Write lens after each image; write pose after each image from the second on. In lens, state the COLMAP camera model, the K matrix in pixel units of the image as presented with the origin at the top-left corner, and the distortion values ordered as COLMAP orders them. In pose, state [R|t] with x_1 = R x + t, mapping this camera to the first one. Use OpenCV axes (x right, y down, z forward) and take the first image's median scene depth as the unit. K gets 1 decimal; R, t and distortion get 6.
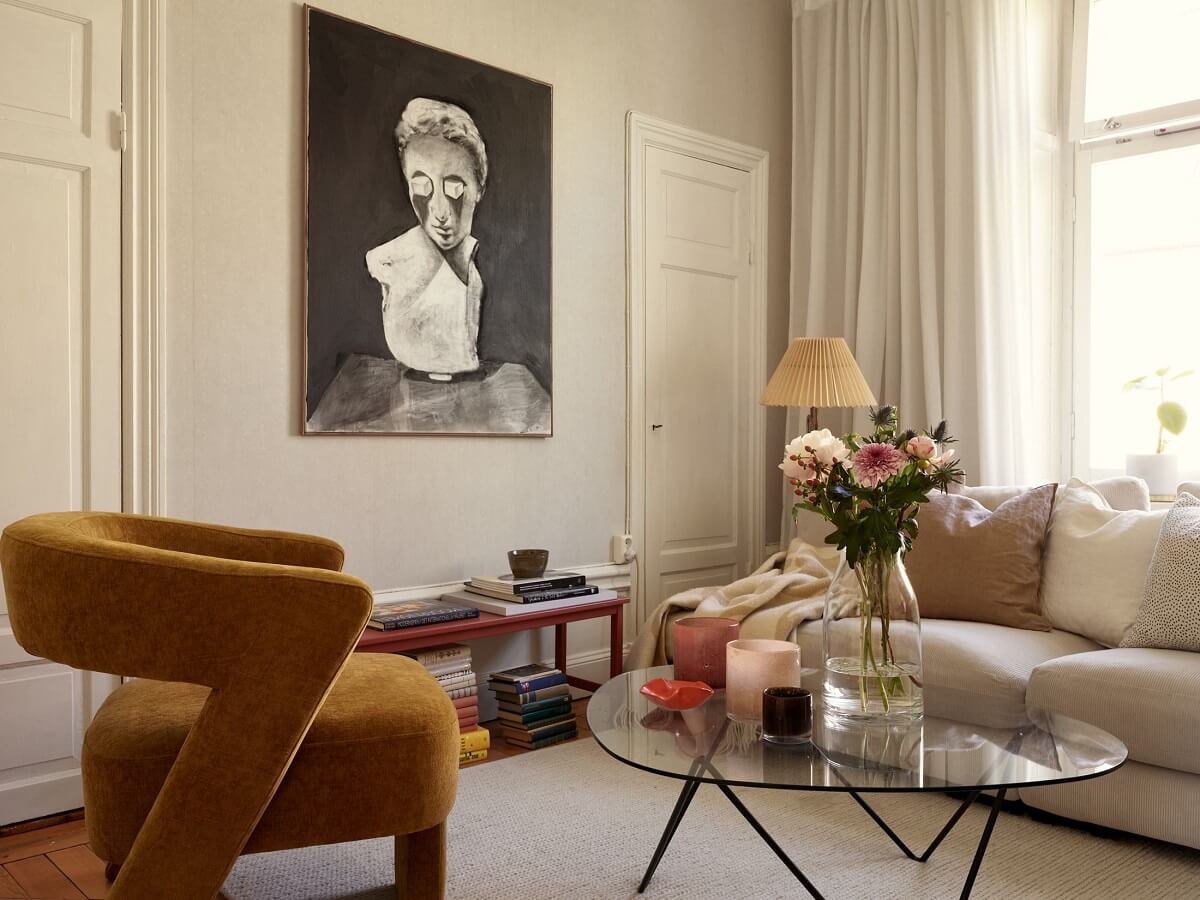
lens RADIAL K [[1039.9, 0, 606.0], [0, 1039.9, 443.9], [0, 0, 1]] dist [0.010292, -0.027634]
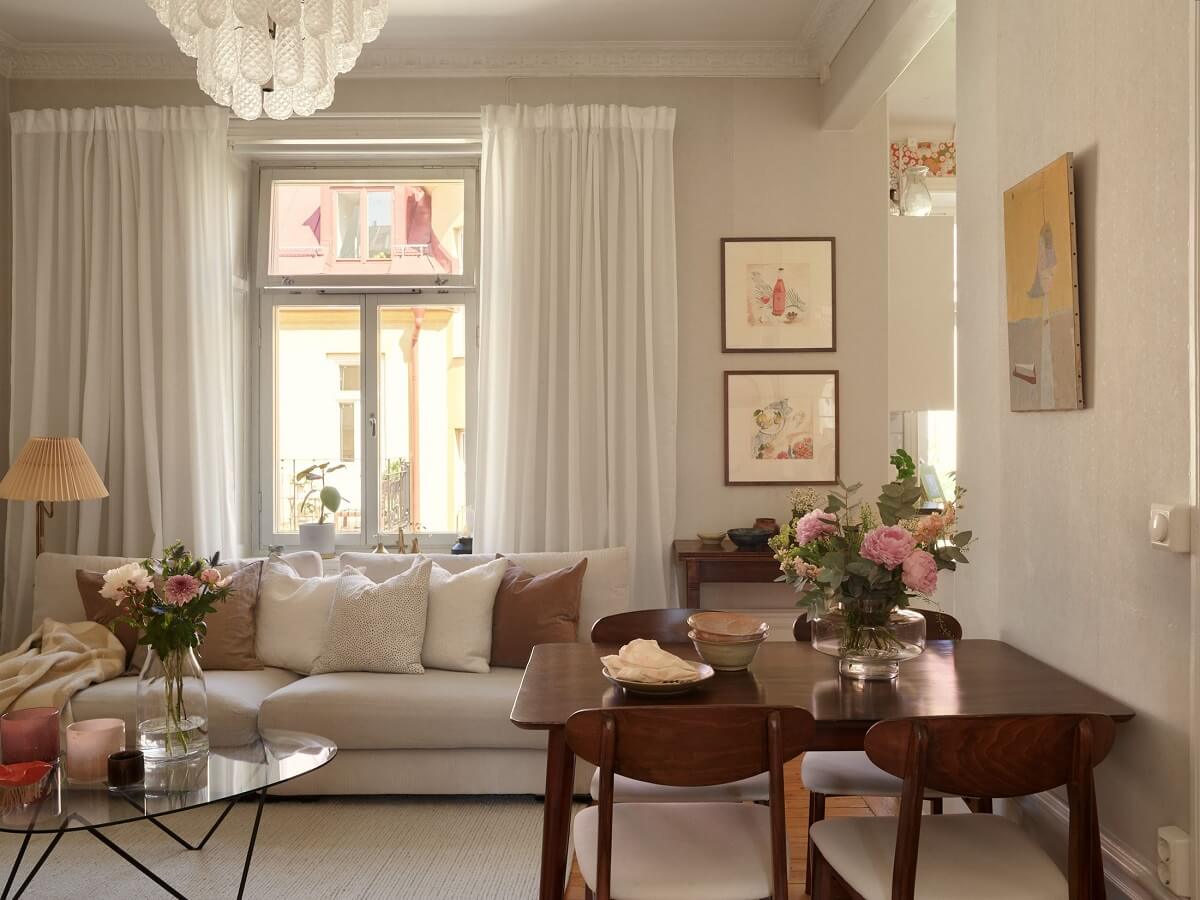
lens RADIAL K [[1039.9, 0, 606.0], [0, 1039.9, 443.9], [0, 0, 1]] dist [0.010292, -0.027634]
pose [[0.701377, -0.007079, 0.712756, -0.199072], [0.005426, 0.999975, 0.004592, -0.102358], [-0.712770, 0.000647, 0.701397, -0.257385]]
